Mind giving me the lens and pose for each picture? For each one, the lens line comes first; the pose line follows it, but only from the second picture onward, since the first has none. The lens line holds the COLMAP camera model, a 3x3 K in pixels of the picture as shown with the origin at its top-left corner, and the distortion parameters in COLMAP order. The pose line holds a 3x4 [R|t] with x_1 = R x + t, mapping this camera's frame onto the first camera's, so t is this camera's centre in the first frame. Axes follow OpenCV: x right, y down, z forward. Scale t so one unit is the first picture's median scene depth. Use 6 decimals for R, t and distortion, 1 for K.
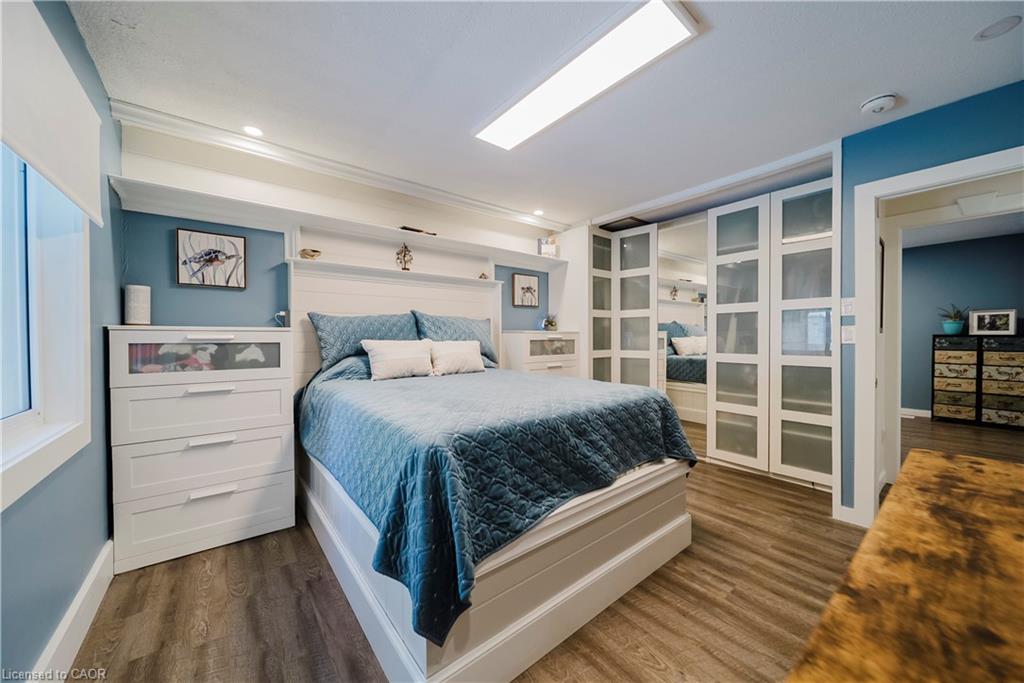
lens RADIAL K [[366.4, 0, 514.8], [0, 366.4, 339.8], [0, 0, 1]] dist [-0.003239, -0.000379]
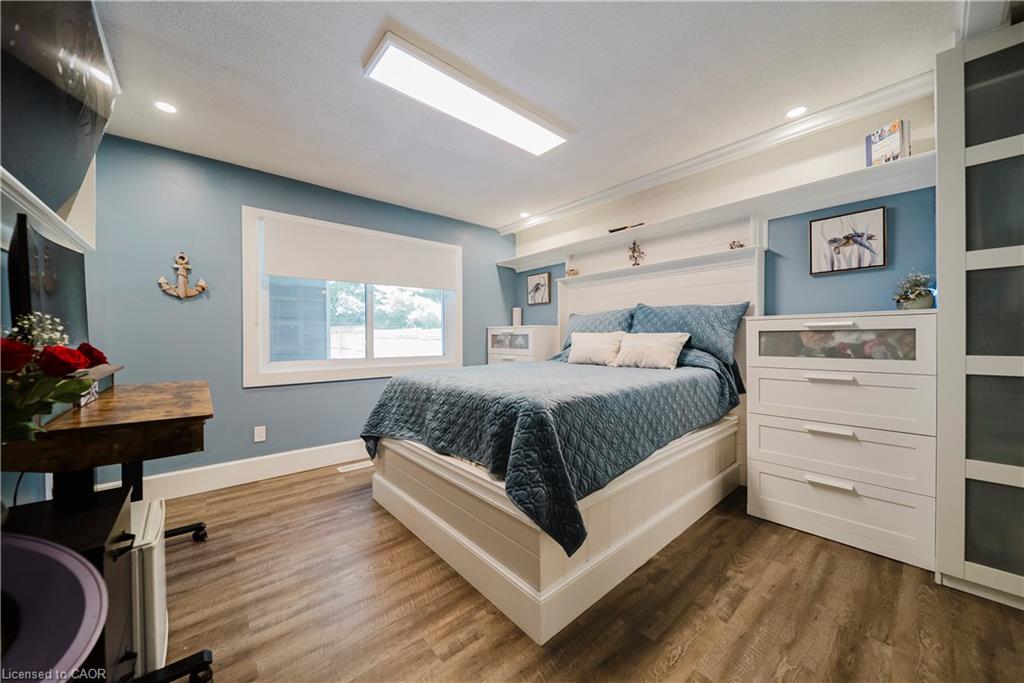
lens RADIAL K [[366.4, 0, 514.6], [0, 366.4, 340.5], [0, 0, 1]] dist [-0.003239, -0.000379]
pose [[0.032781, 0.010492, -0.999407, 0.969981], [-0.002682, 0.999942, 0.010410, 0.017390], [0.999459, 0.002339, 0.032808, 0.815558]]
